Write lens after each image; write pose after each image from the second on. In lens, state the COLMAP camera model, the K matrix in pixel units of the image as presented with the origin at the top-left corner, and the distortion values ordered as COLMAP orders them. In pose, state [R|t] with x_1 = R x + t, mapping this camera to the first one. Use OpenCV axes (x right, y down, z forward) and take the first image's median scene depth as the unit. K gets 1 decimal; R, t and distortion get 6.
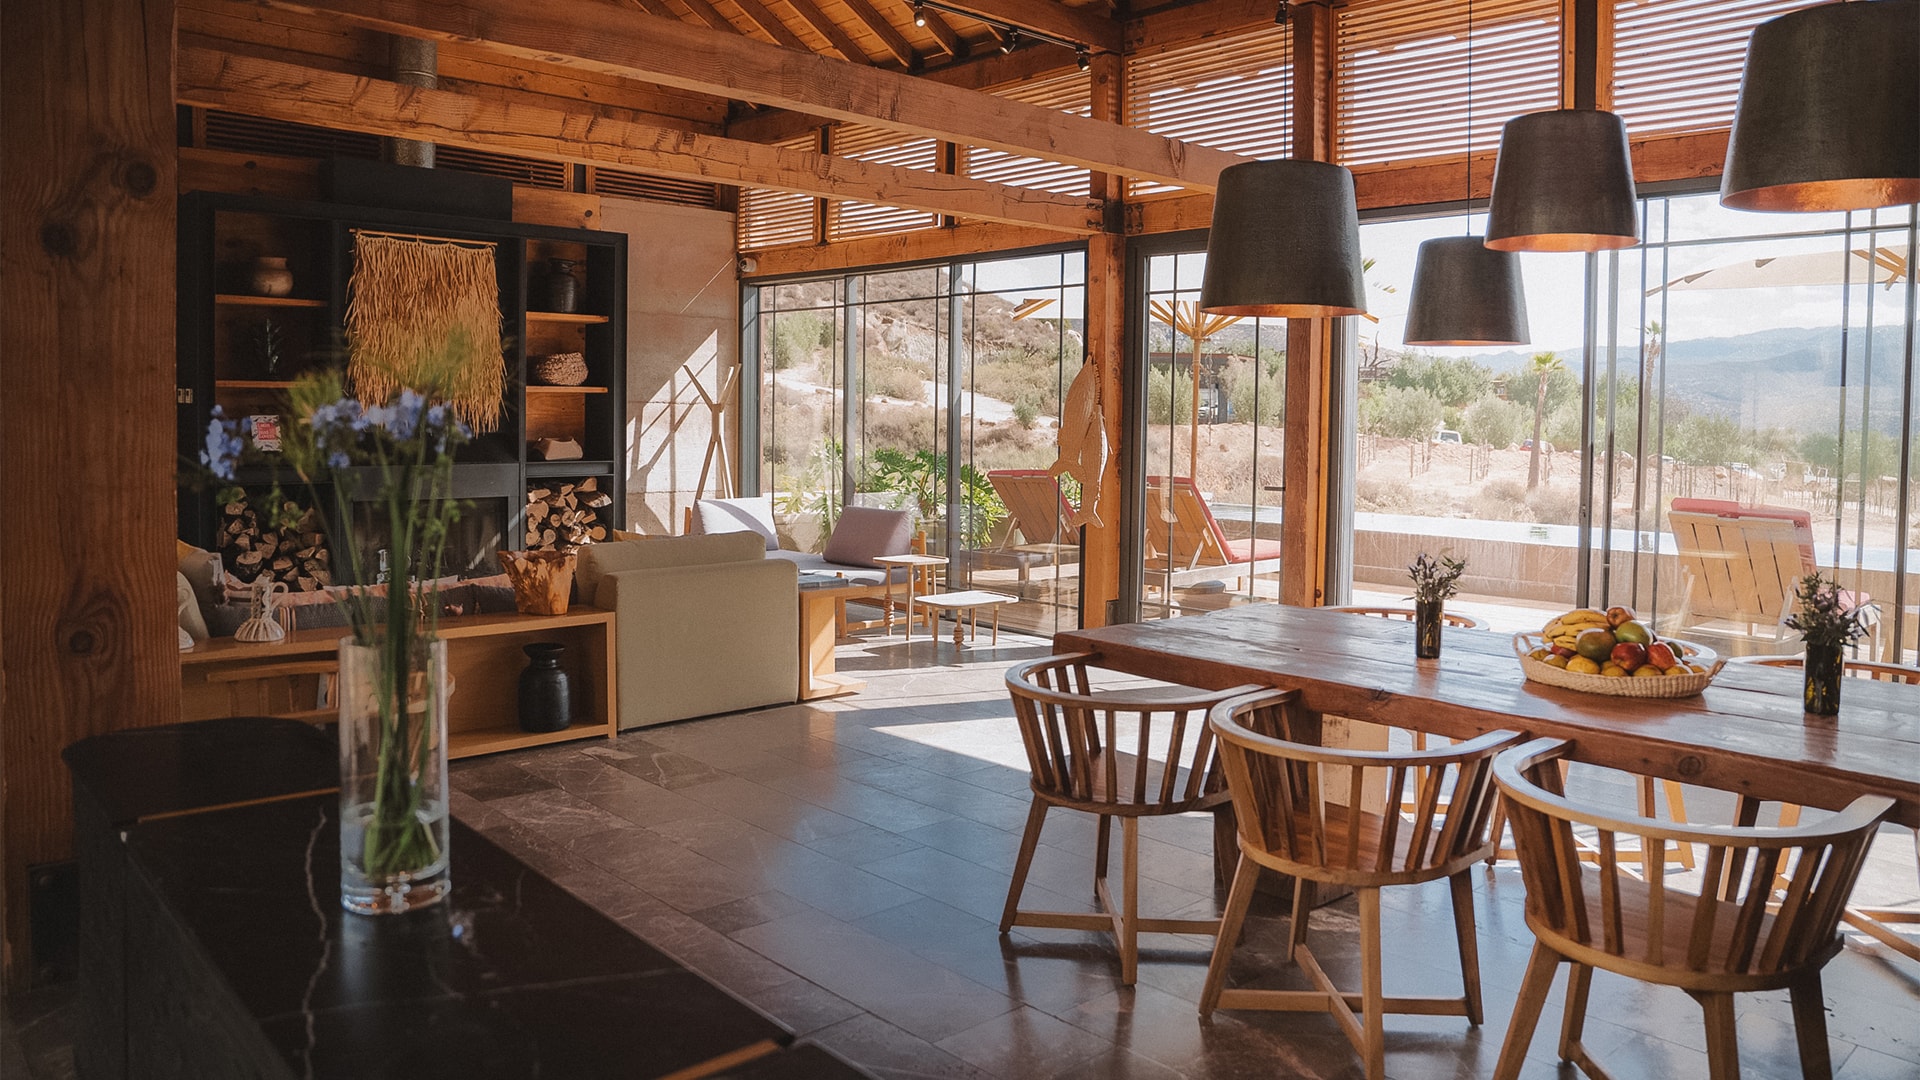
lens RADIAL K [[1365.2, 0, 958.1], [0, 1365.2, 522.7], [0, 0, 1]] dist [-0.078011, 0.015972]
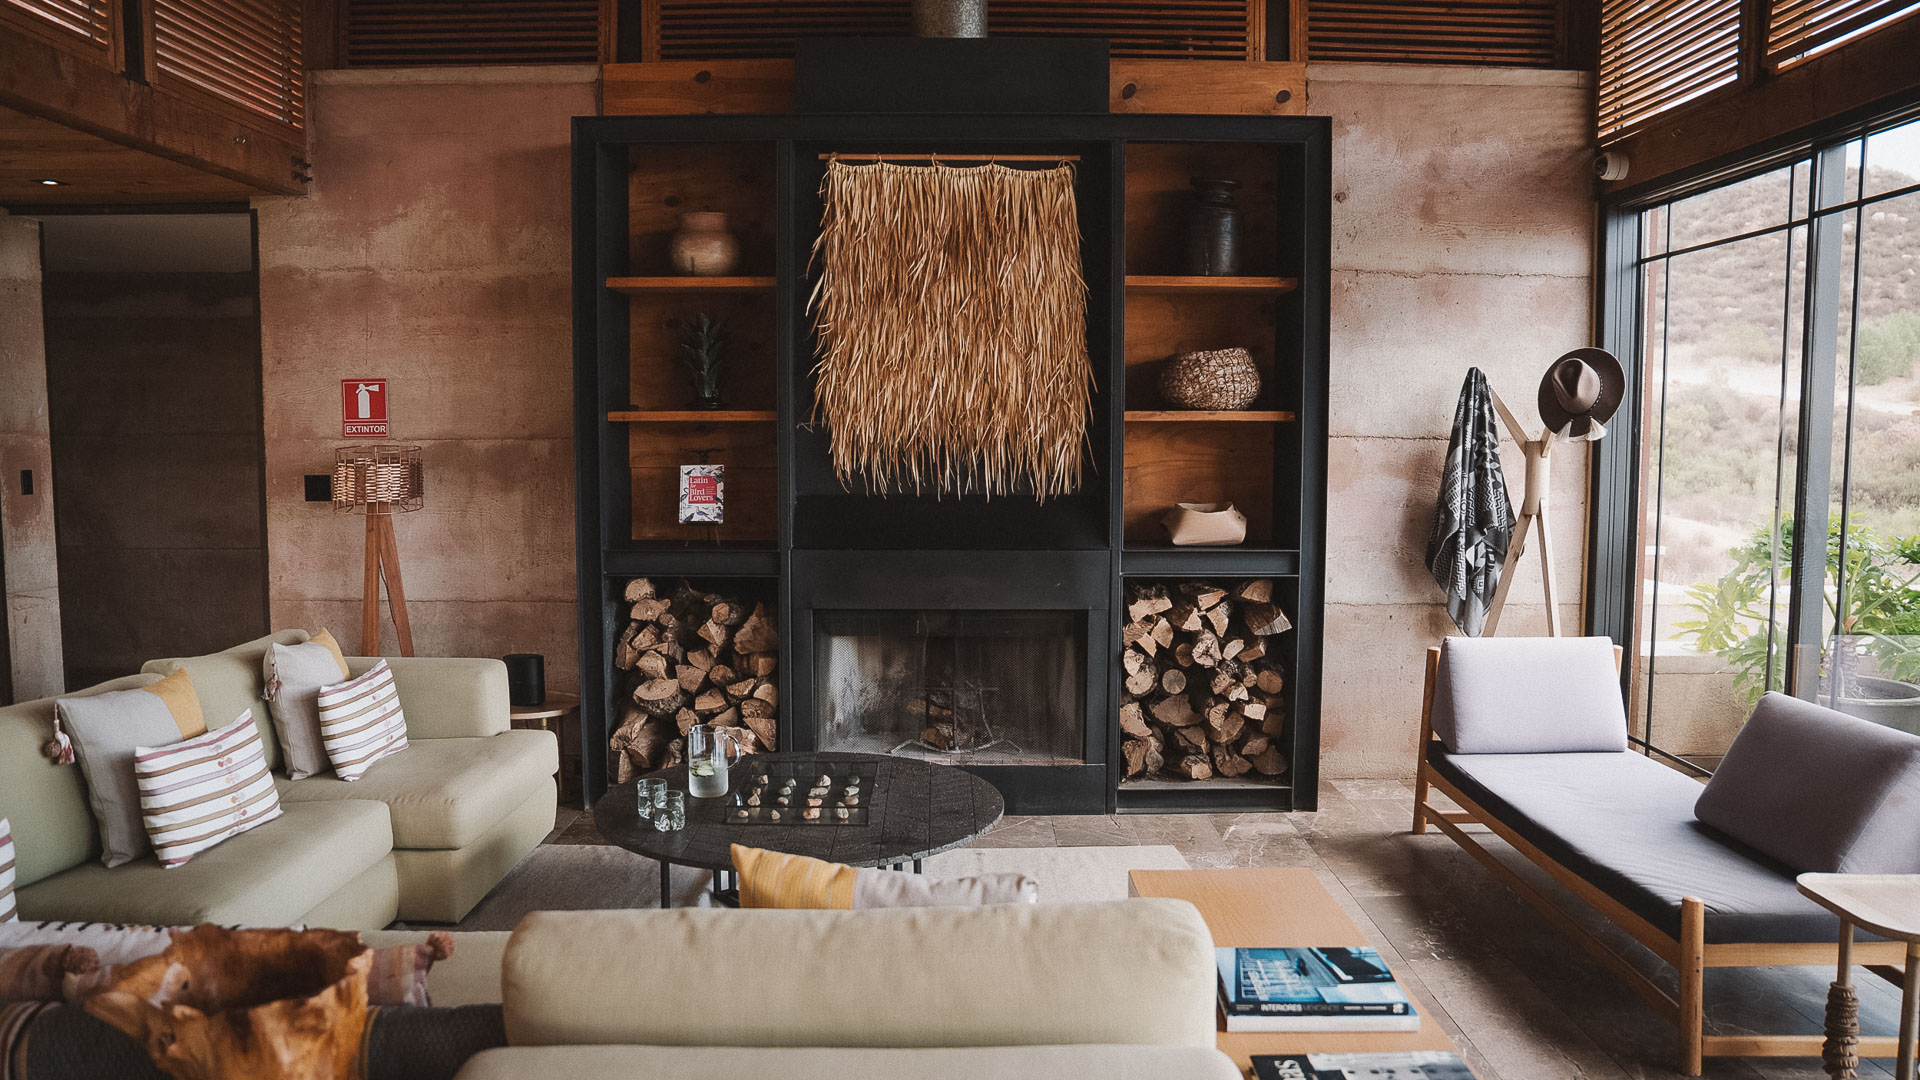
lens RADIAL K [[1361.9, 0, 959.2], [0, 1361.9, 567.5], [0, 0, 1]] dist [-0.107391, 0.000177]
pose [[0.726891, 0.051508, -0.684819, 0.014529], [-0.045294, 0.998608, 0.027033, -0.055064], [0.685258, 0.011368, 0.728212, 0.617373]]
